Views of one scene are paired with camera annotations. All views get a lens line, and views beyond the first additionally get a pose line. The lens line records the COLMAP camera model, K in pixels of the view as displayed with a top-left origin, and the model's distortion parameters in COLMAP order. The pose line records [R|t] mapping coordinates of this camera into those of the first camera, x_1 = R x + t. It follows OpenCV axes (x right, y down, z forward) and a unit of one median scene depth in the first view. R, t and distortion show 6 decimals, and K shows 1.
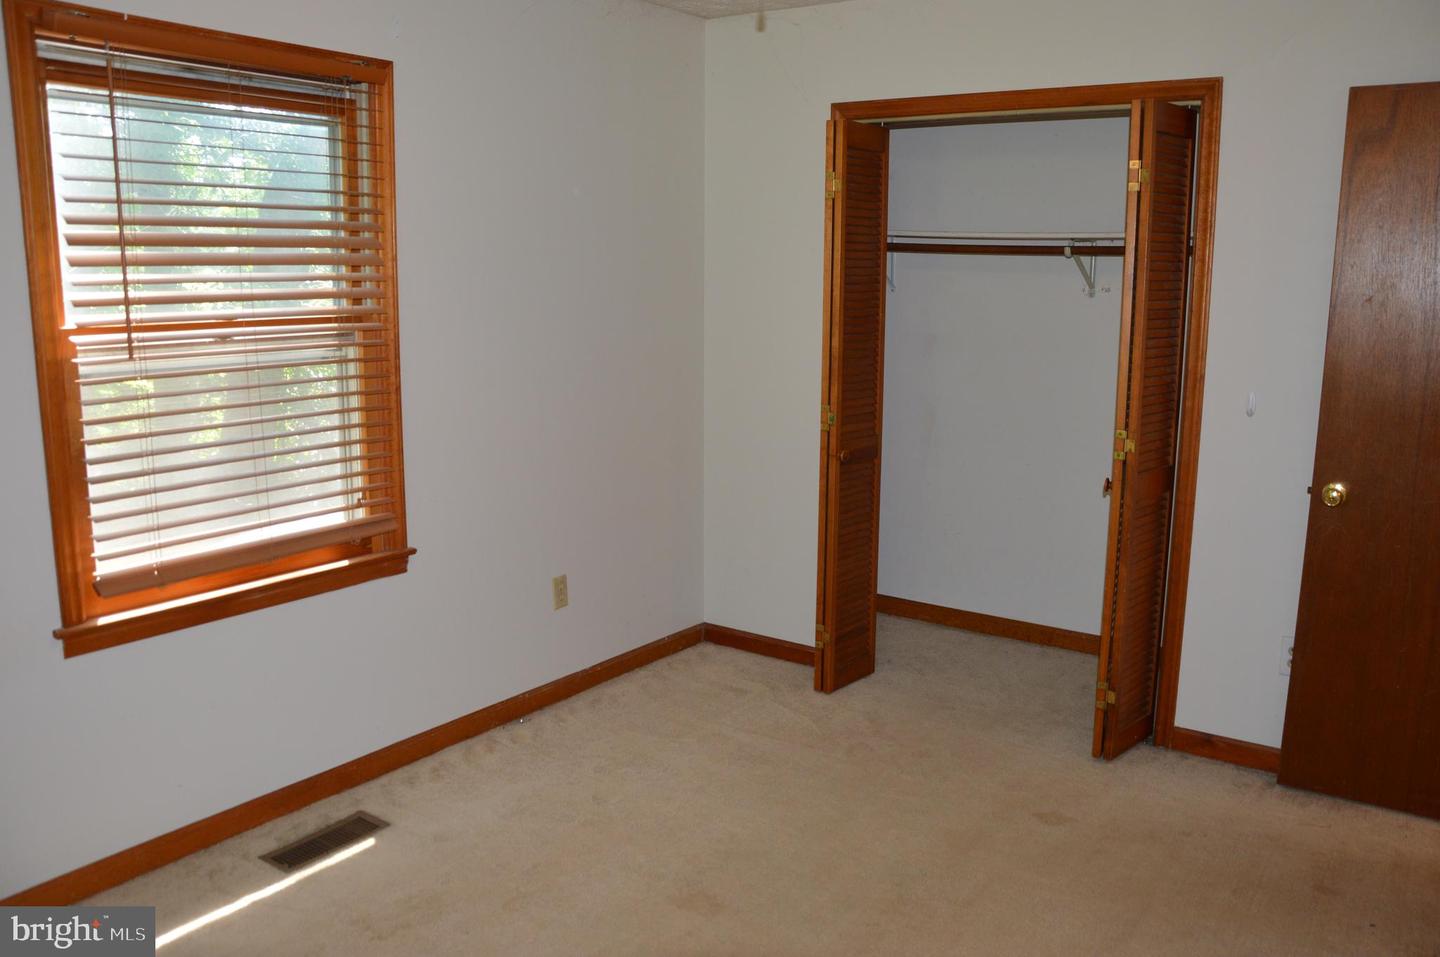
lens RADIAL K [[1157.8, 0, 727.8], [0, 1157.8, 476.4], [0, 0, 1]] dist [-0.160796, 0.130420]
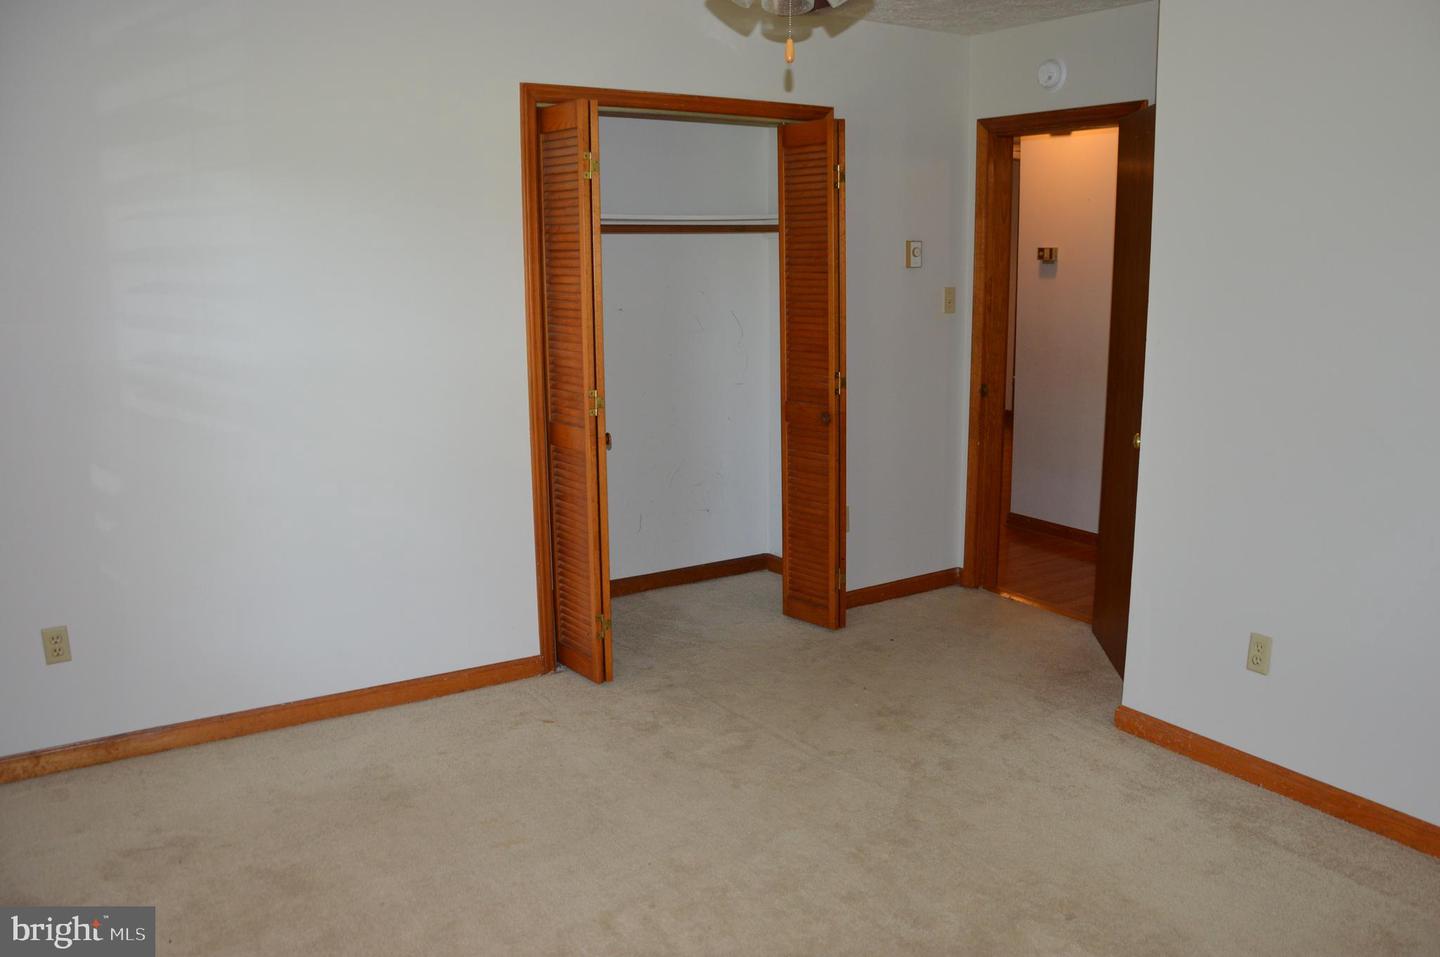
lens RADIAL K [[1157.8, 0, 727.8], [0, 1157.8, 476.4], [0, 0, 1]] dist [-0.160796, 0.130420]
pose [[0.373685, -0.201588, 0.905385, -0.810306], [0.183419, 0.972883, 0.140913, -0.116190], [-0.909240, 0.113408, 0.400527, 0.542448]]
